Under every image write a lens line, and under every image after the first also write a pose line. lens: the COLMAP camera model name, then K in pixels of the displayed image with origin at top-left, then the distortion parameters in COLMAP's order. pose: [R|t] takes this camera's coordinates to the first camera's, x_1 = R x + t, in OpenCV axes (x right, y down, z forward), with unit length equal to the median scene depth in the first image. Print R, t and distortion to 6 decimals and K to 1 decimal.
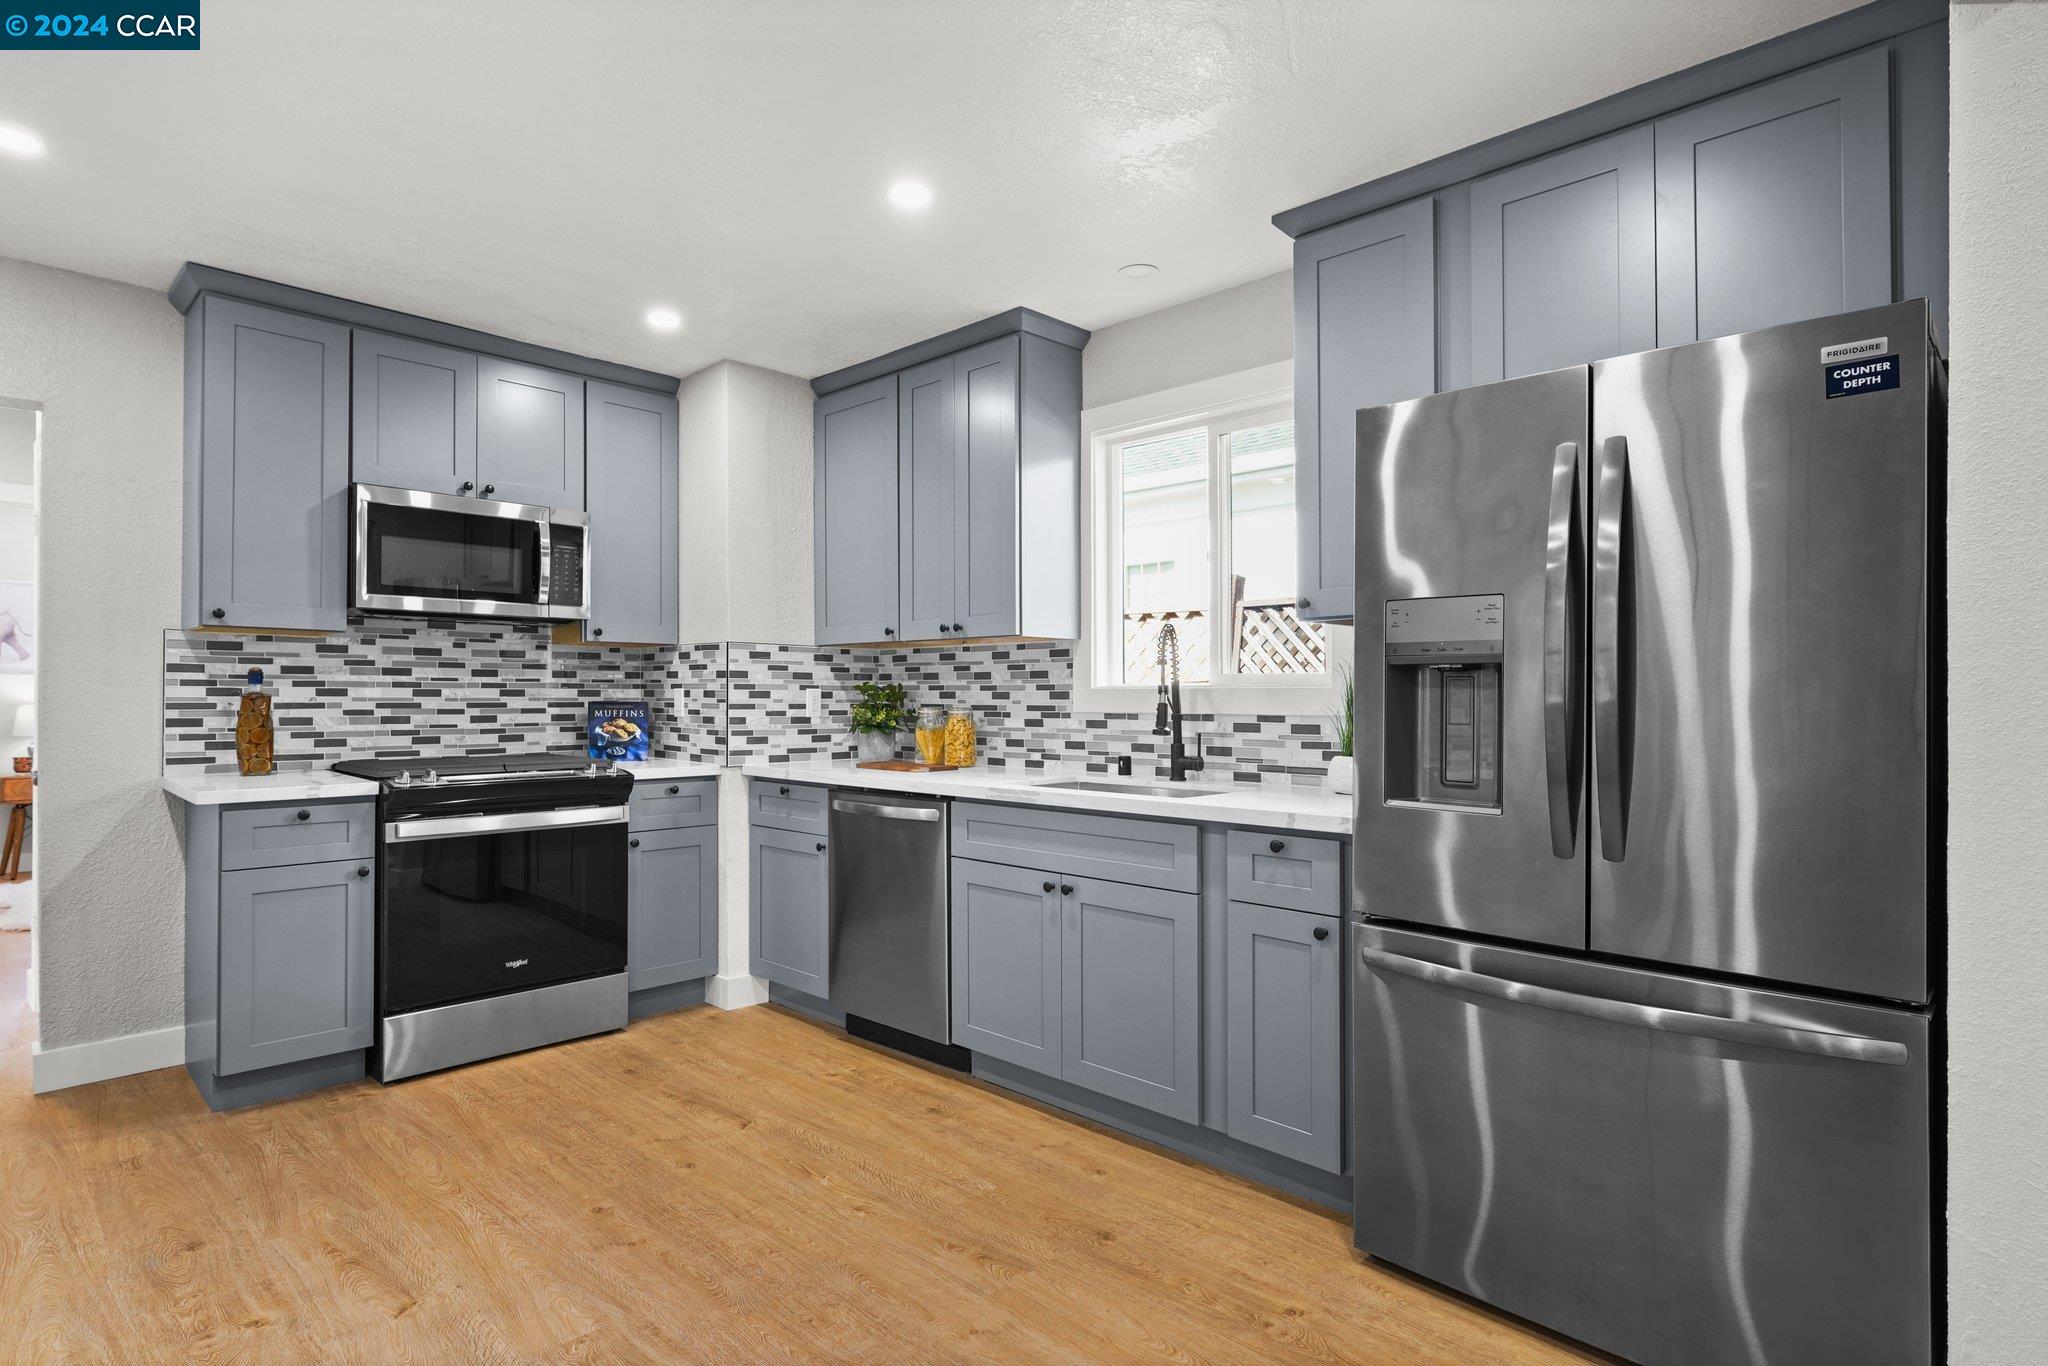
lens RADIAL K [[1062.2, 0, 1029.7], [0, 1062.2, 689.0], [0, 0, 1]] dist [-0.003252, 0.001306]
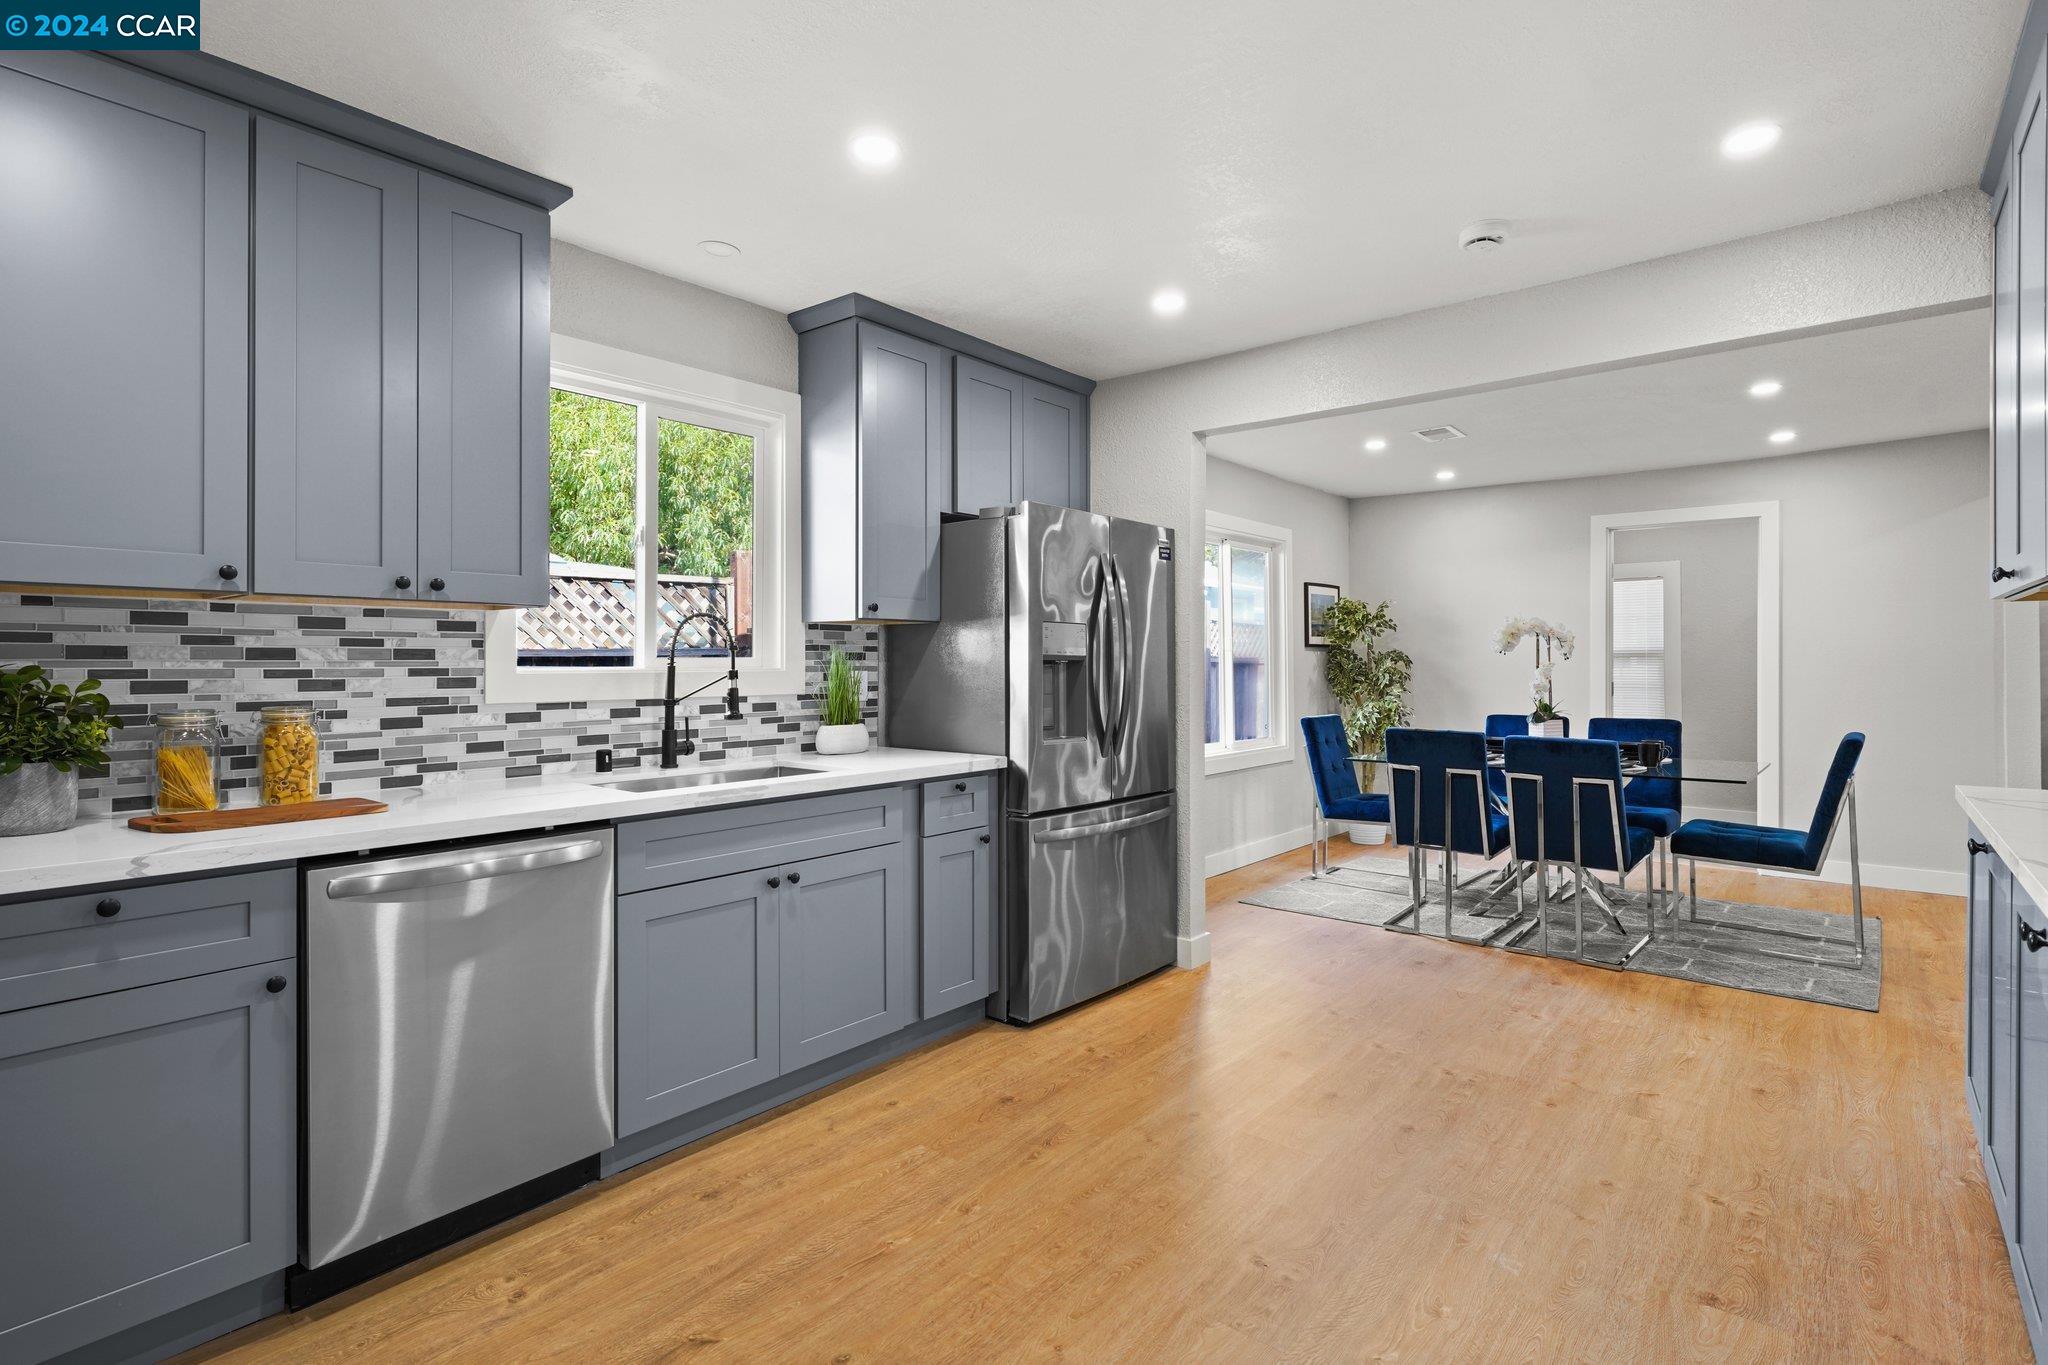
lens RADIAL K [[986.9, 0, 1042.4], [0, 986.9, 643.2], [0, 0, 1]] dist [0.003549, -0.003313]
pose [[-0.080224, 0.017638, 0.996621, -0.725695], [-0.005953, 0.999817, -0.018174, -0.012040], [-0.996759, -0.007391, -0.080105, 0.673337]]
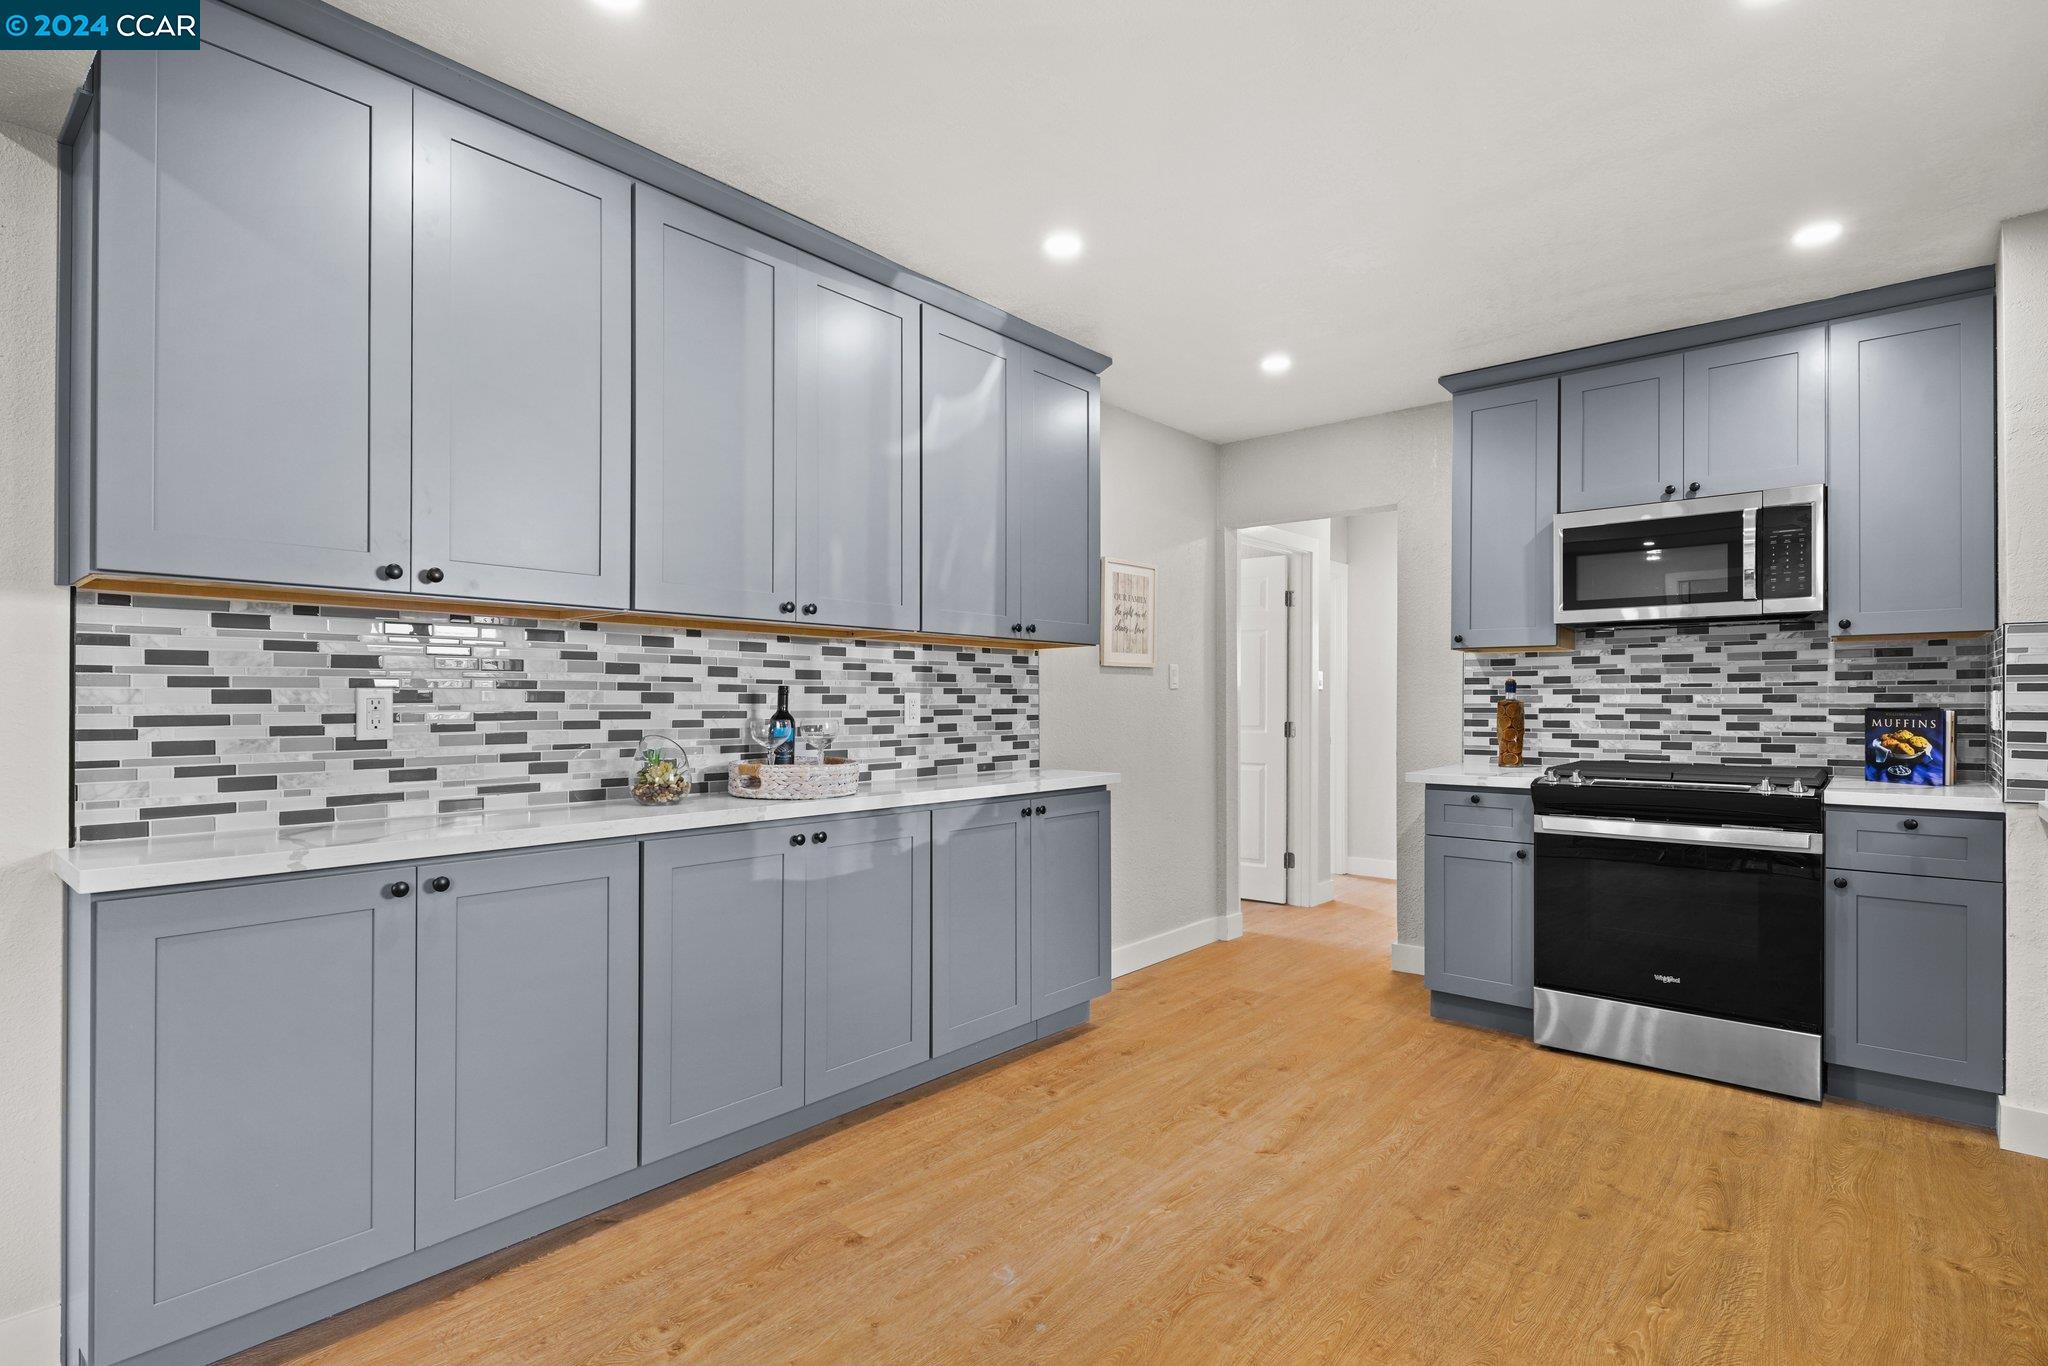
lens RADIAL K [[986.9, 0, 1001.9], [0, 986.9, 708.2], [0, 0, 1]] dist [0.003549, -0.003313]
pose [[0.042358, 0.003743, -0.999095, 0.369672], [0.008306, 0.999957, 0.004098, 0.003471], [0.999068, -0.008472, 0.042325, 0.341675]]
